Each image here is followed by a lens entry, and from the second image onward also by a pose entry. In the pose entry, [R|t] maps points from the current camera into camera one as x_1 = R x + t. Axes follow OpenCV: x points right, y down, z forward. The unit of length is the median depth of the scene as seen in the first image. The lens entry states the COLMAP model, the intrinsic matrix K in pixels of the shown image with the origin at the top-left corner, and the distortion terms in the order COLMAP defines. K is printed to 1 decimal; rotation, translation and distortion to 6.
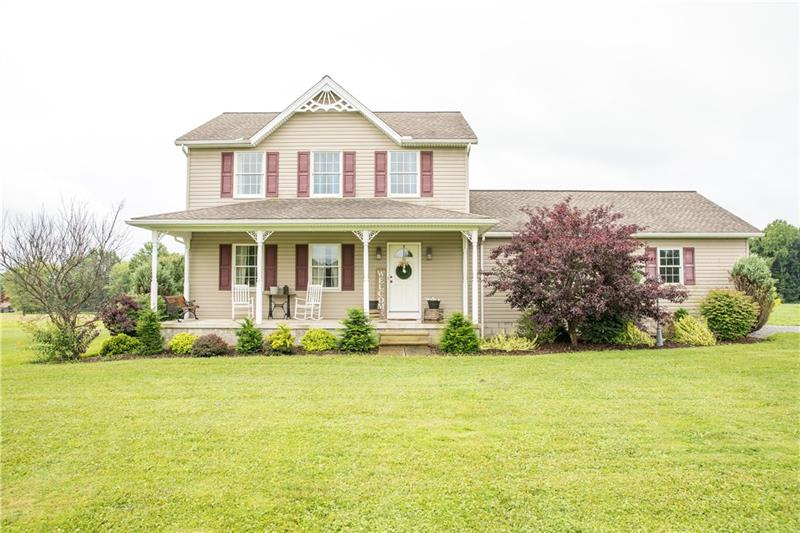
lens RADIAL K [[546.8, 0, 400.0], [0, 546.8, 266.5], [0, 0, 1]] dist [-0.074439, 0.002300]
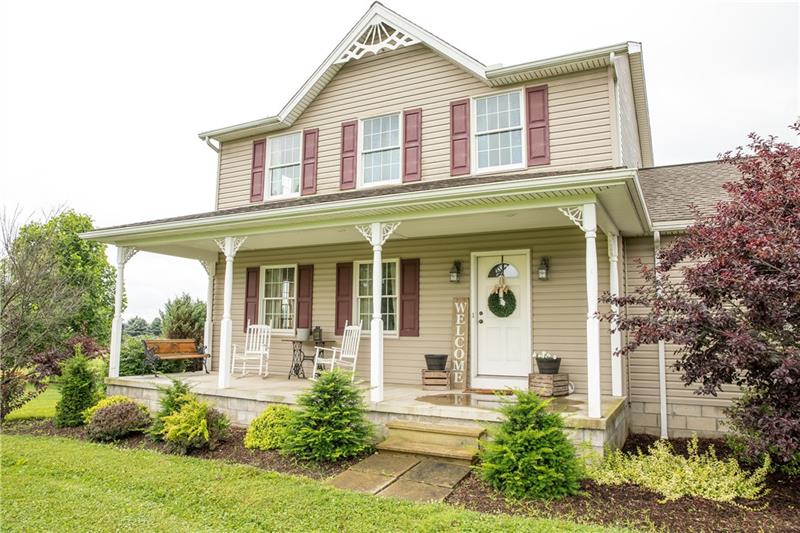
lens RADIAL K [[546.8, 0, 400.0], [0, 546.8, 266.5], [0, 0, 1]] dist [-0.074439, 0.002300]
pose [[0.888239, -0.042118, -0.457447, 0.171205], [0.004502, 0.996538, -0.083011, 0.017593], [0.459360, 0.071674, 0.885354, 0.463510]]
